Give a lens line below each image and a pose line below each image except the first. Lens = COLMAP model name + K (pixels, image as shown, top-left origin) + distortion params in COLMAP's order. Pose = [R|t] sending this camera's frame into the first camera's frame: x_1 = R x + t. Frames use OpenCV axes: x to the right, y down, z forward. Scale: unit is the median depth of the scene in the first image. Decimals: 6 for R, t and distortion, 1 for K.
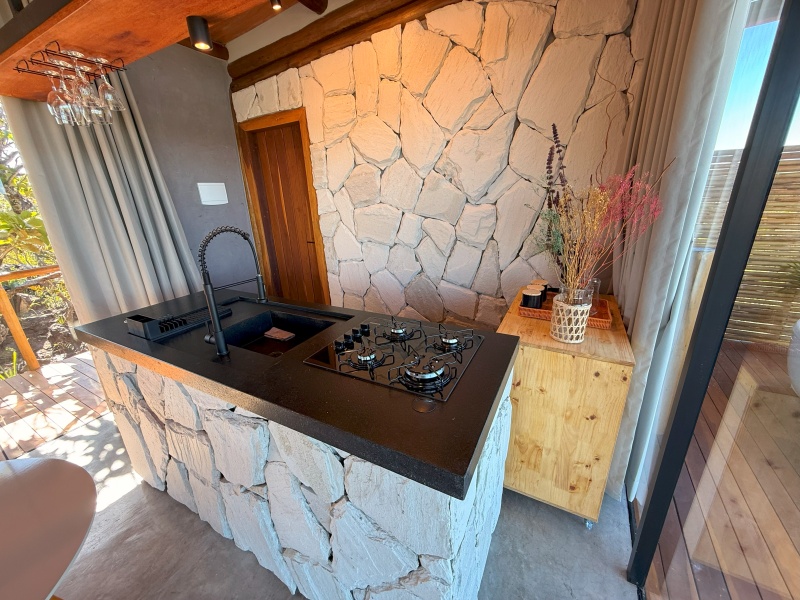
lens RADIAL K [[323.0, 0, 407.6], [0, 323.0, 298.4], [0, 0, 1]] dist [0.000553, 0.000366]
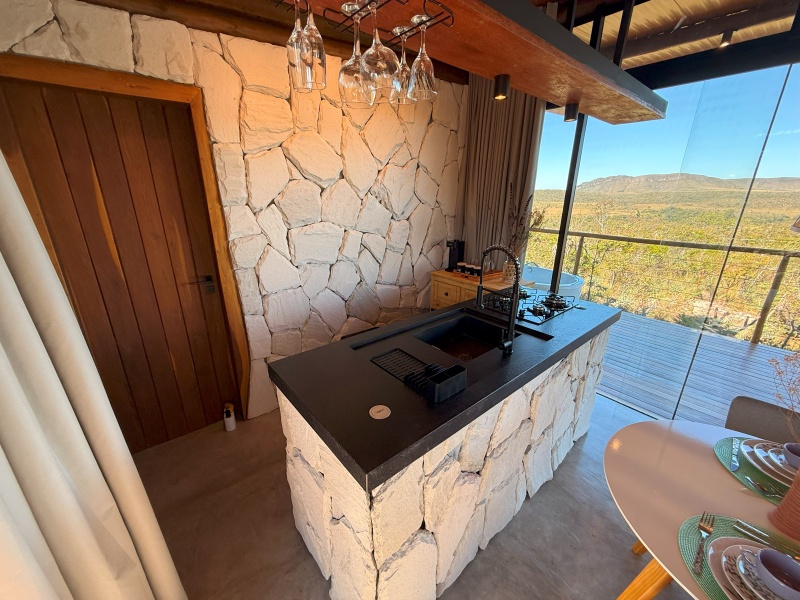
lens RADIAL K [[323.0, 0, 394.1], [0, 323.0, 298.2], [0, 0, 1]] dist [0.000553, 0.000366]
pose [[0.366871, -0.244095, 0.897677, -1.222286], [0.273602, 0.950595, 0.146666, -0.210983], [-0.889128, 0.191799, 0.415530, 0.595498]]
